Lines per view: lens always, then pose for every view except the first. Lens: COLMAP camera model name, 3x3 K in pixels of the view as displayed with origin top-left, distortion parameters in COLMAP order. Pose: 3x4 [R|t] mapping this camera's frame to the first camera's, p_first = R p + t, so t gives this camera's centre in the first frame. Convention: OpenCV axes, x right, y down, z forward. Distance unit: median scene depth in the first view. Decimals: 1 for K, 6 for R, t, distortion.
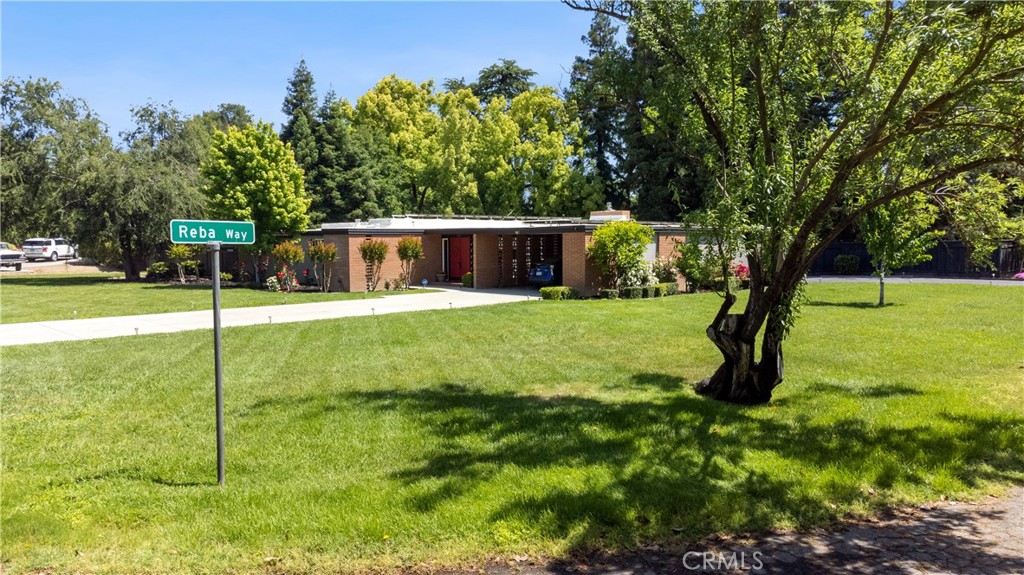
lens RADIAL K [[762.4, 0, 511.0], [0, 762.4, 288.2], [0, 0, 1]] dist [0.026756, 0.048336]
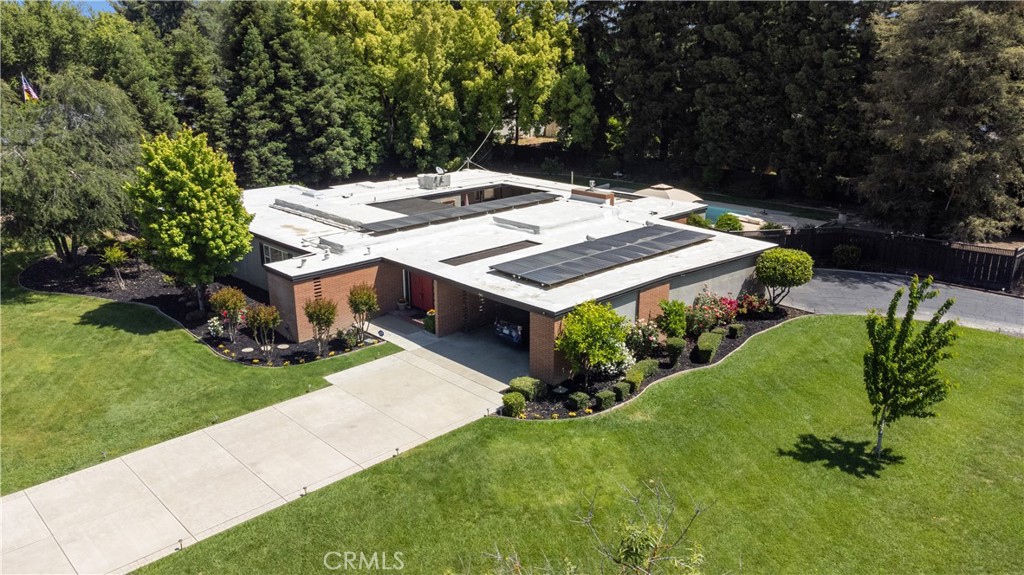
lens RADIAL K [[762.4, 0, 507.4], [0, 762.4, 288.0], [0, 0, 1]] dist [0.026756, 0.048336]
pose [[0.999990, 0.001362, 0.004257, 0.017674], [-0.002342, 0.970857, 0.239649, -0.145963], [-0.003806, -0.239656, 0.970850, 0.067296]]
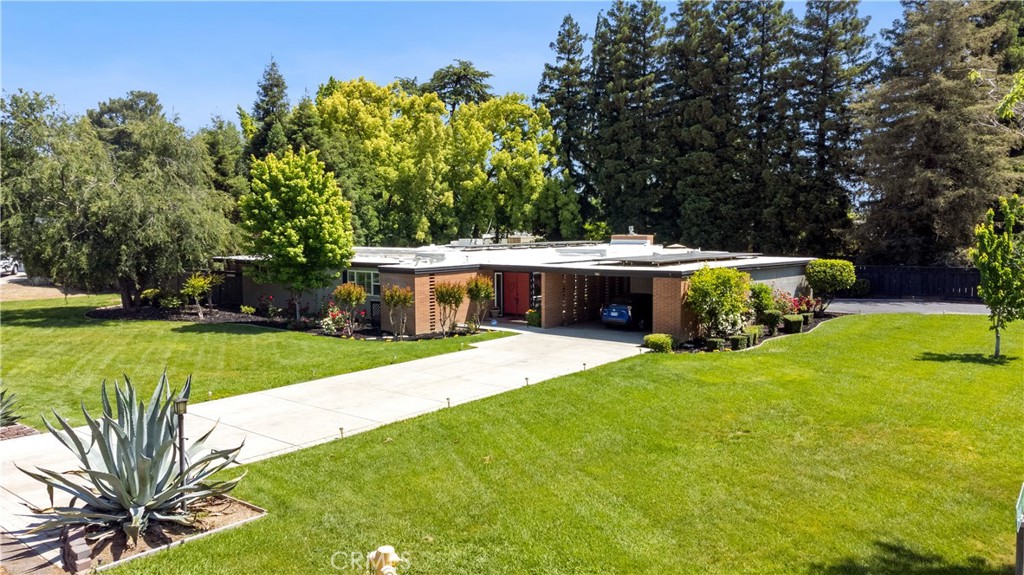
lens RADIAL K [[762.4, 0, 509.5], [0, 762.4, 286.5], [0, 0, 1]] dist [0.026756, 0.048336]
pose [[0.990936, -0.010434, 0.133931, -0.116590], [0.008176, 0.999815, 0.017403, -0.037245], [-0.134088, -0.016150, 0.990838, 0.021538]]
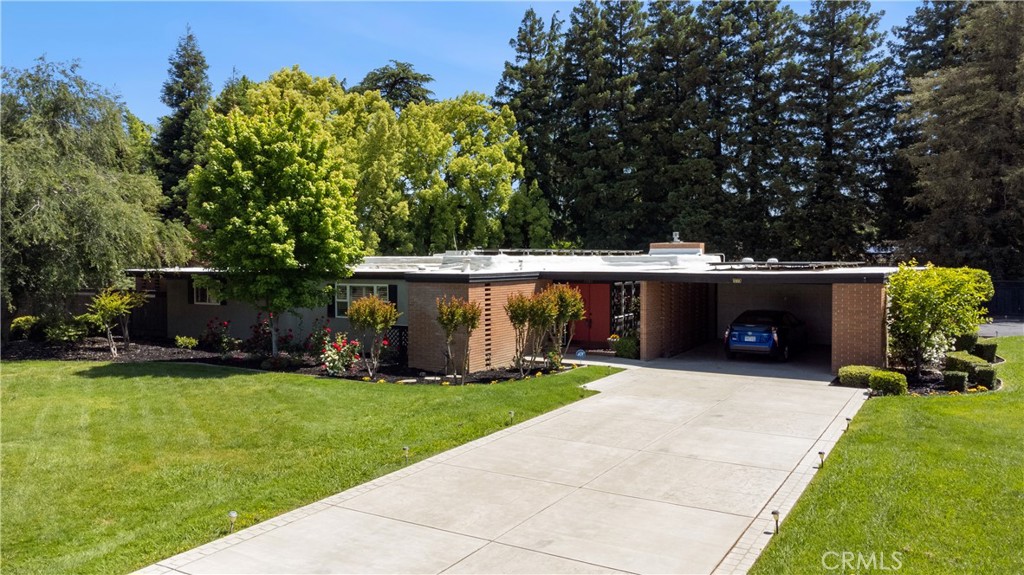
lens RADIAL K [[762.4, 0, 509.7], [0, 762.4, 284.2], [0, 0, 1]] dist [0.026756, 0.048336]
pose [[0.961204, -0.007221, 0.275743, -0.185861], [0.015748, 0.999463, -0.028724, -0.026680], [-0.275388, 0.031953, 0.960802, 0.197223]]
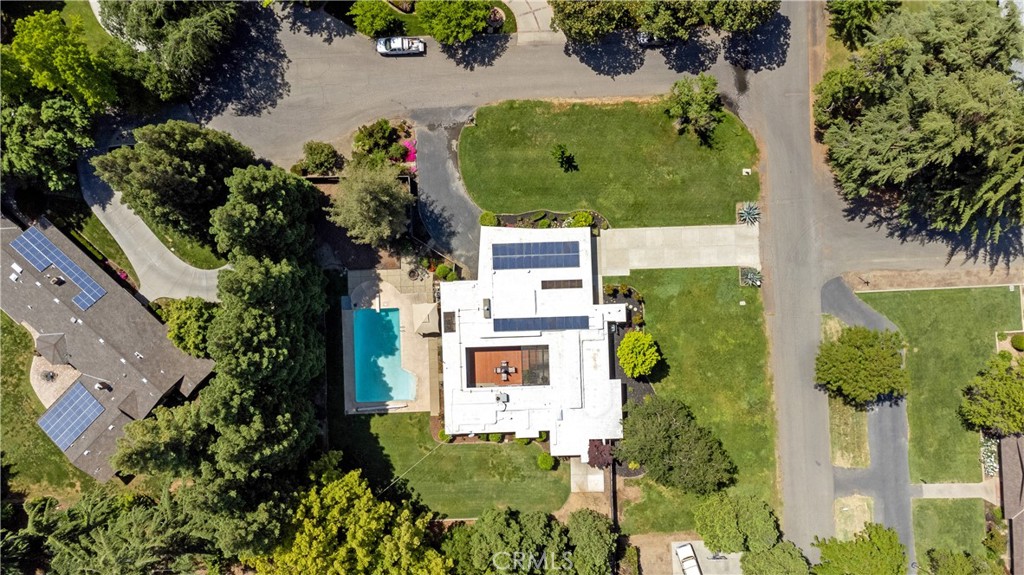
lens RADIAL K [[762.4, 0, 514.8], [0, 762.4, 287.4], [0, 0, 1]] dist [0.026756, 0.048336]
pose [[-0.748618, -0.662814, 0.015768, 0.053487], [0.051298, -0.034195, 0.998098, -1.584008], [-0.661014, 0.748003, 0.059600, 0.551669]]
